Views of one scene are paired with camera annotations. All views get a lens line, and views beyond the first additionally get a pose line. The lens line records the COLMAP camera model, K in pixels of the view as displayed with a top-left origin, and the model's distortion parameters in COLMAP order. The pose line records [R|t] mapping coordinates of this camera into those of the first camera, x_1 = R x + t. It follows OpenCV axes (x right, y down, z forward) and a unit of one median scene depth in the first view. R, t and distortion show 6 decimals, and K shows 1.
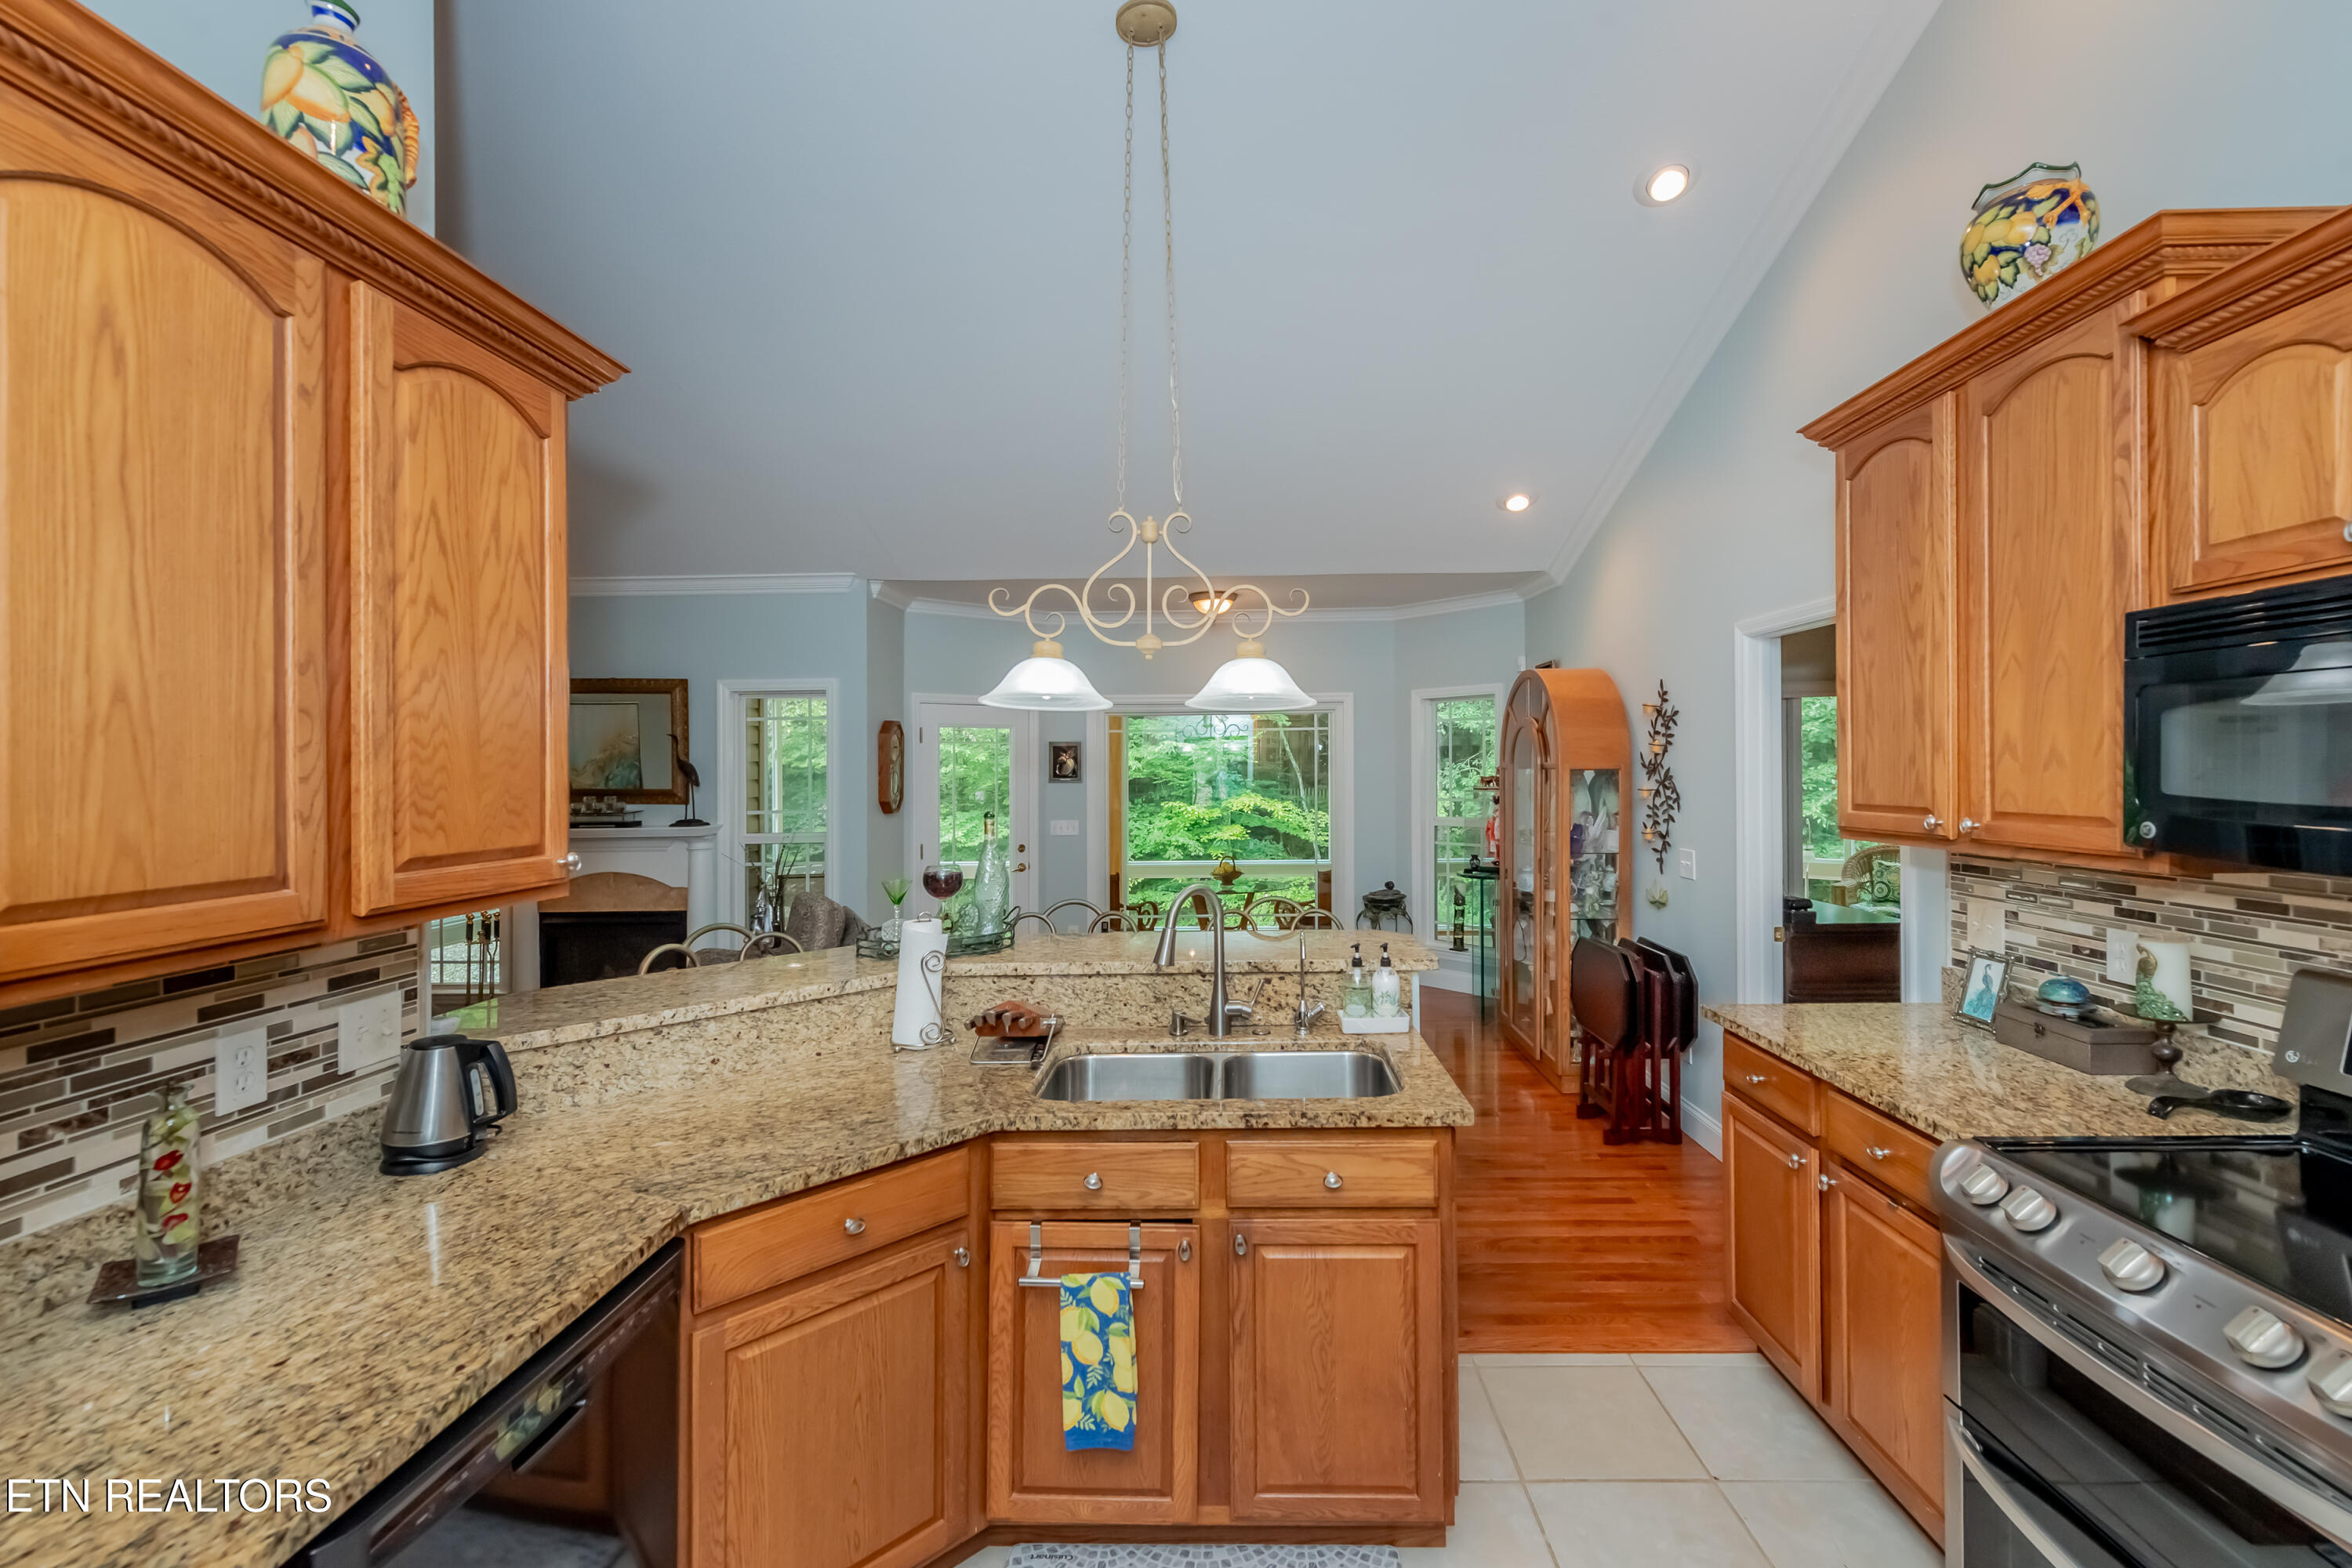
lens RADIAL K [[966.0, 0, 1232.2], [0, 966.0, 759.8], [0, 0, 1]] dist [0.001274, -0.000344]
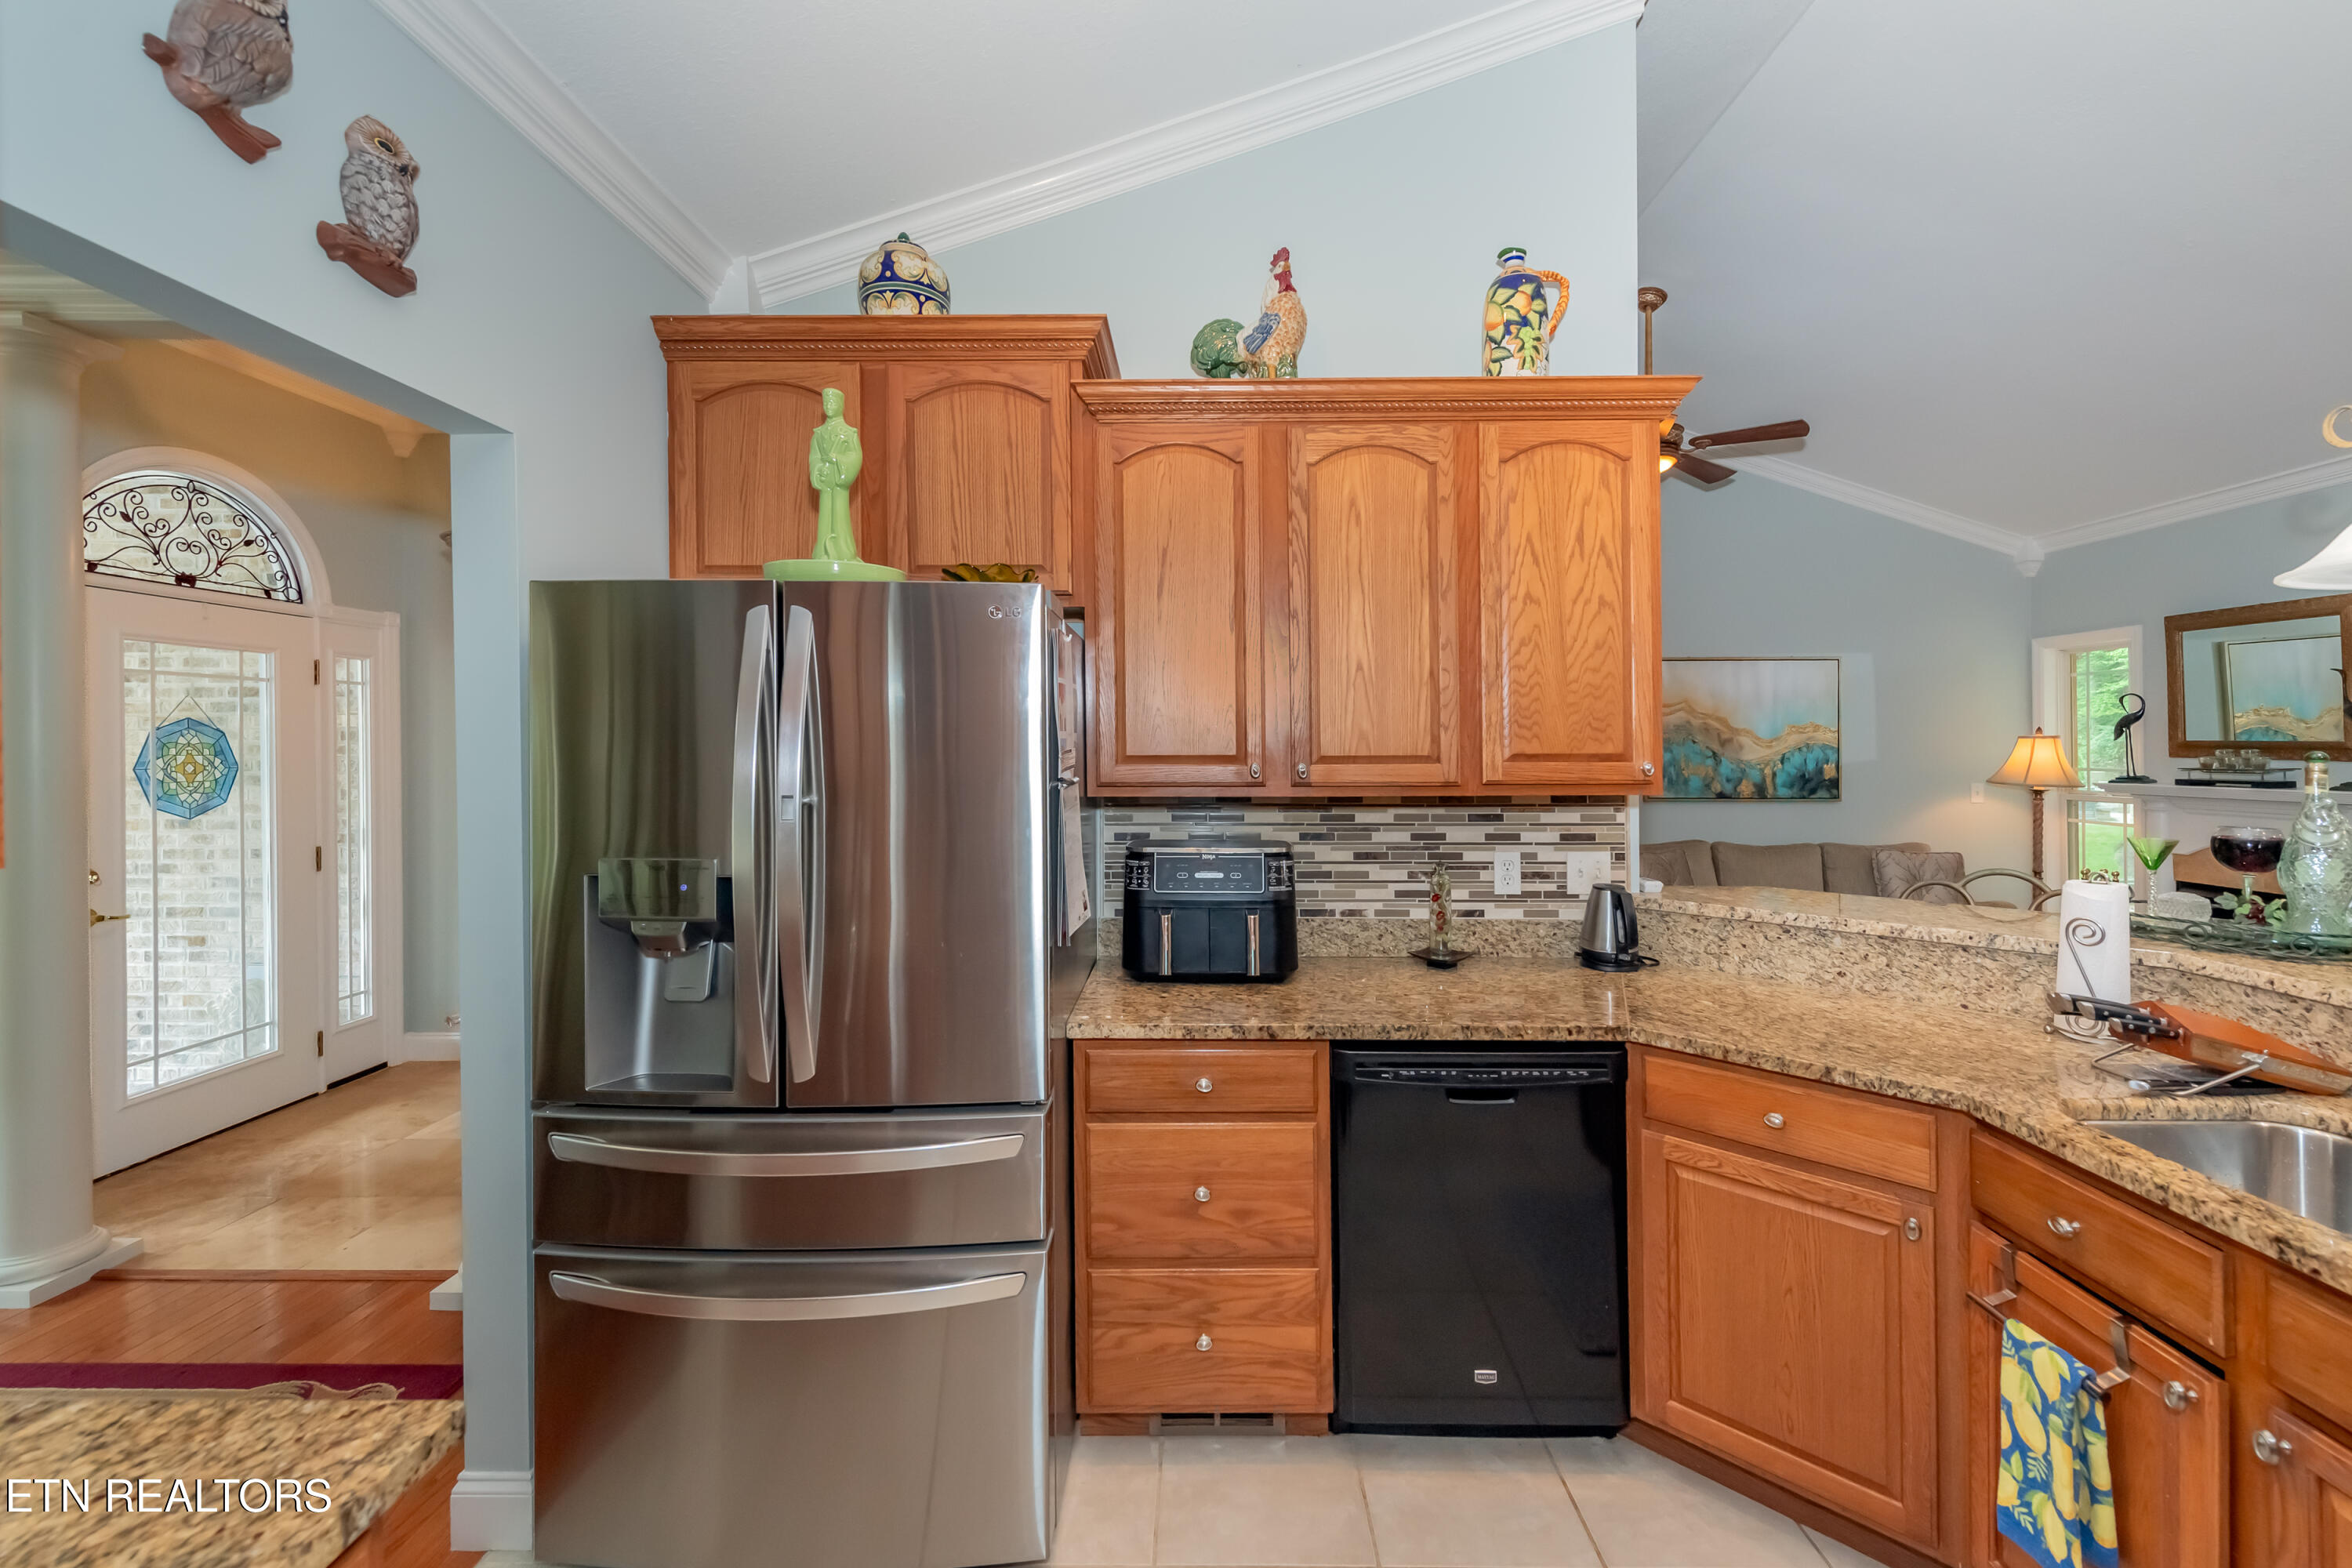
lens RADIAL K [[951.1, 0, 1165.1], [0, 951.1, 736.3], [0, 0, 1]] dist [-0.001395, -0.000396]
pose [[-0.005203, 0.004636, -0.999976, 0.701759], [0.012036, 0.999917, 0.004573, 0.051078], [0.999914, -0.012012, -0.005258, 0.365467]]
